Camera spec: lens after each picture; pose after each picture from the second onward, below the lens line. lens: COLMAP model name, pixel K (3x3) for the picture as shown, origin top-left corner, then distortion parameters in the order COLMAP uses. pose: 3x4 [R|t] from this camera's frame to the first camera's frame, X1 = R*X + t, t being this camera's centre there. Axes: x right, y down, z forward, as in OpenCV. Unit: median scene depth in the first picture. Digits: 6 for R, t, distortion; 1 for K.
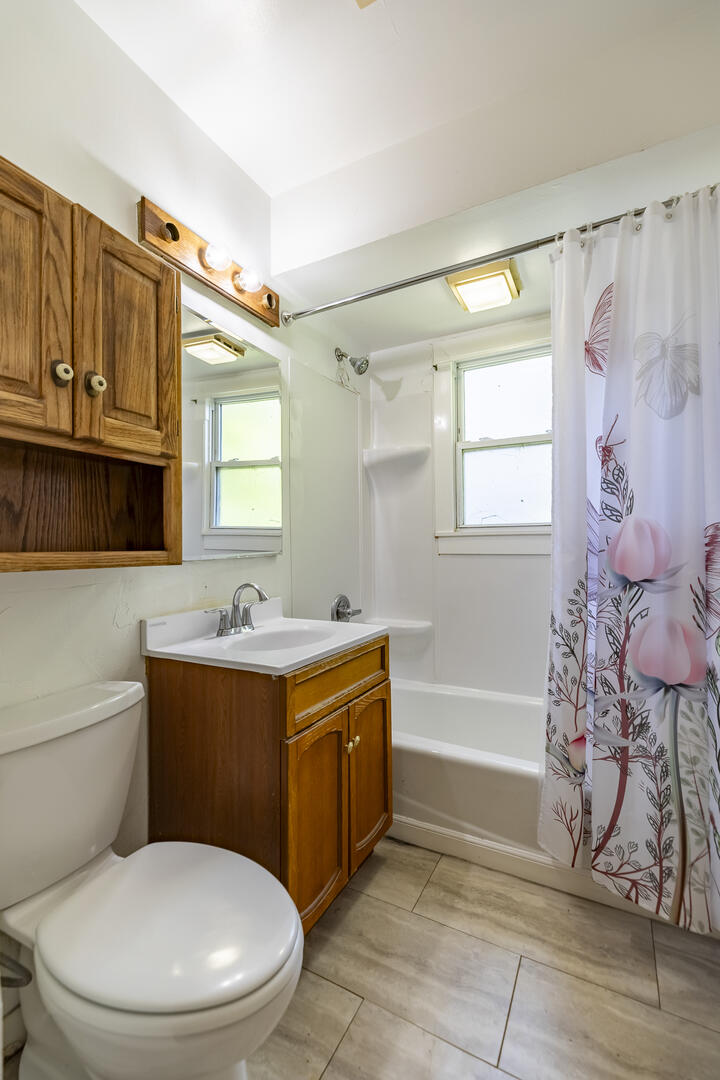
lens RADIAL K [[483.1, 0, 353.3], [0, 483.1, 541.6], [0, 0, 1]] dist [0.008320, -0.002235]
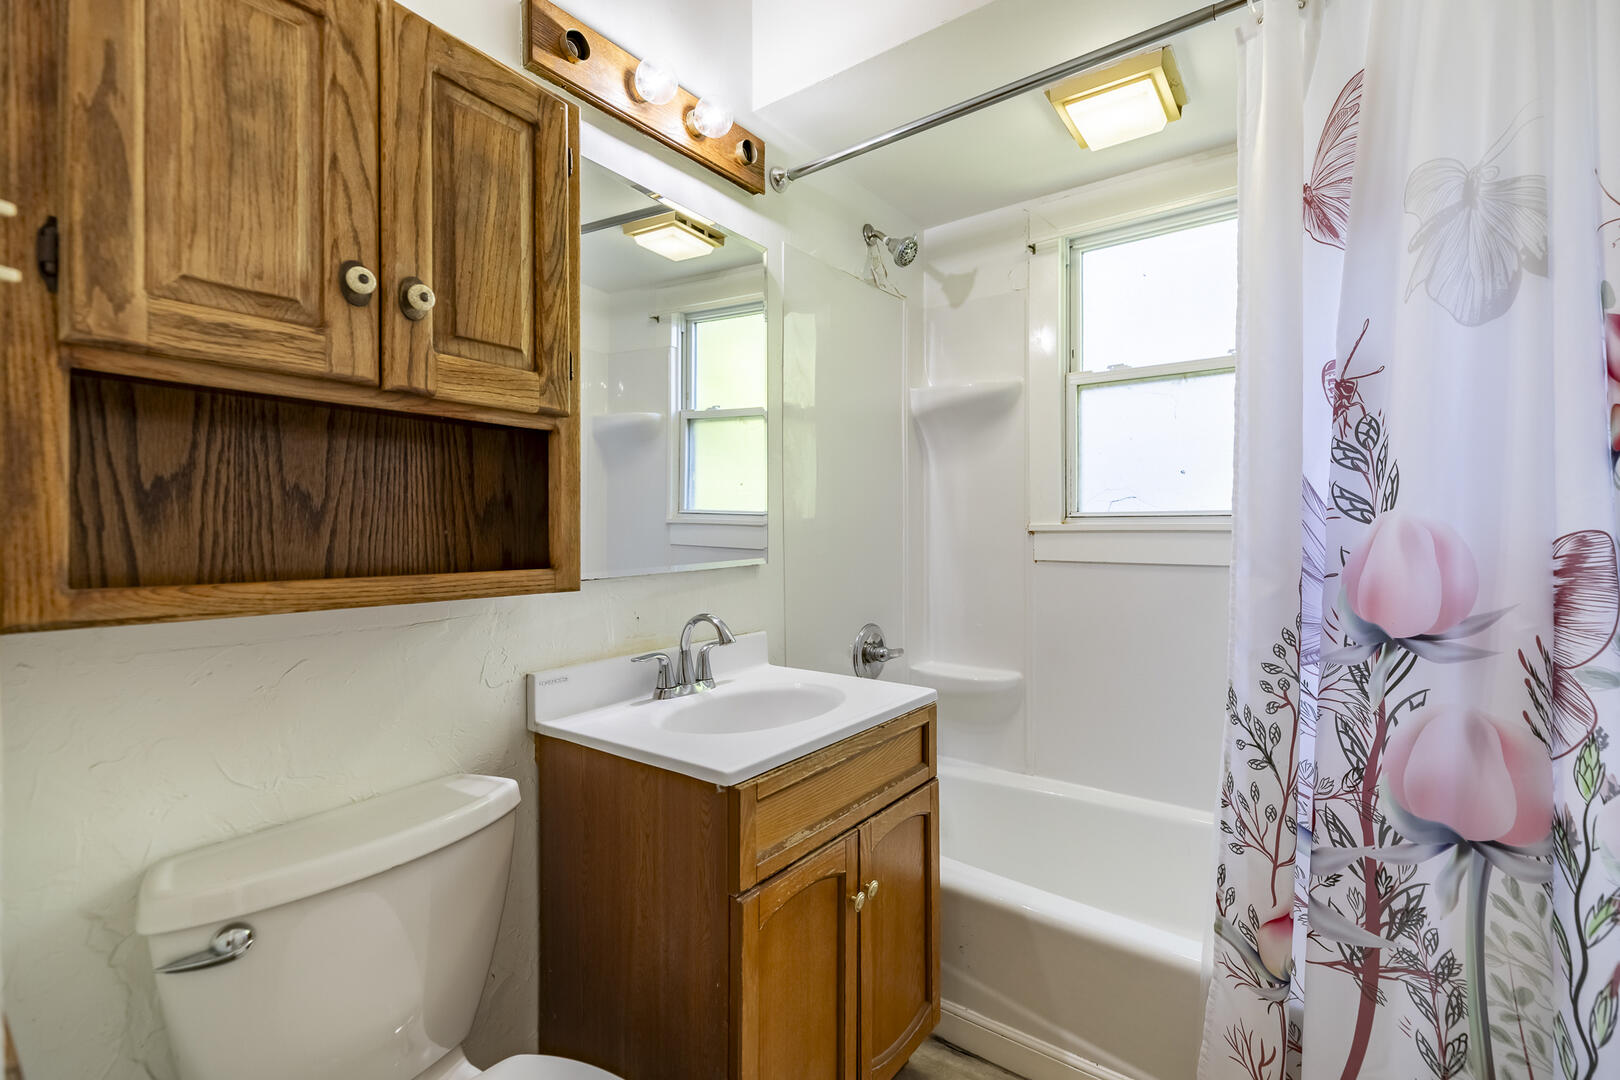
lens RADIAL K [[724.7, 0, 816.7], [0, 724.7, 533.8], [0, 0, 1]] dist [0.008320, -0.002235]
pose [[0.990082, 0.008766, -0.140217, 0.062518], [-0.006569, 0.999848, 0.016123, -0.037256], [0.140337, -0.015042, 0.989989, 0.124398]]
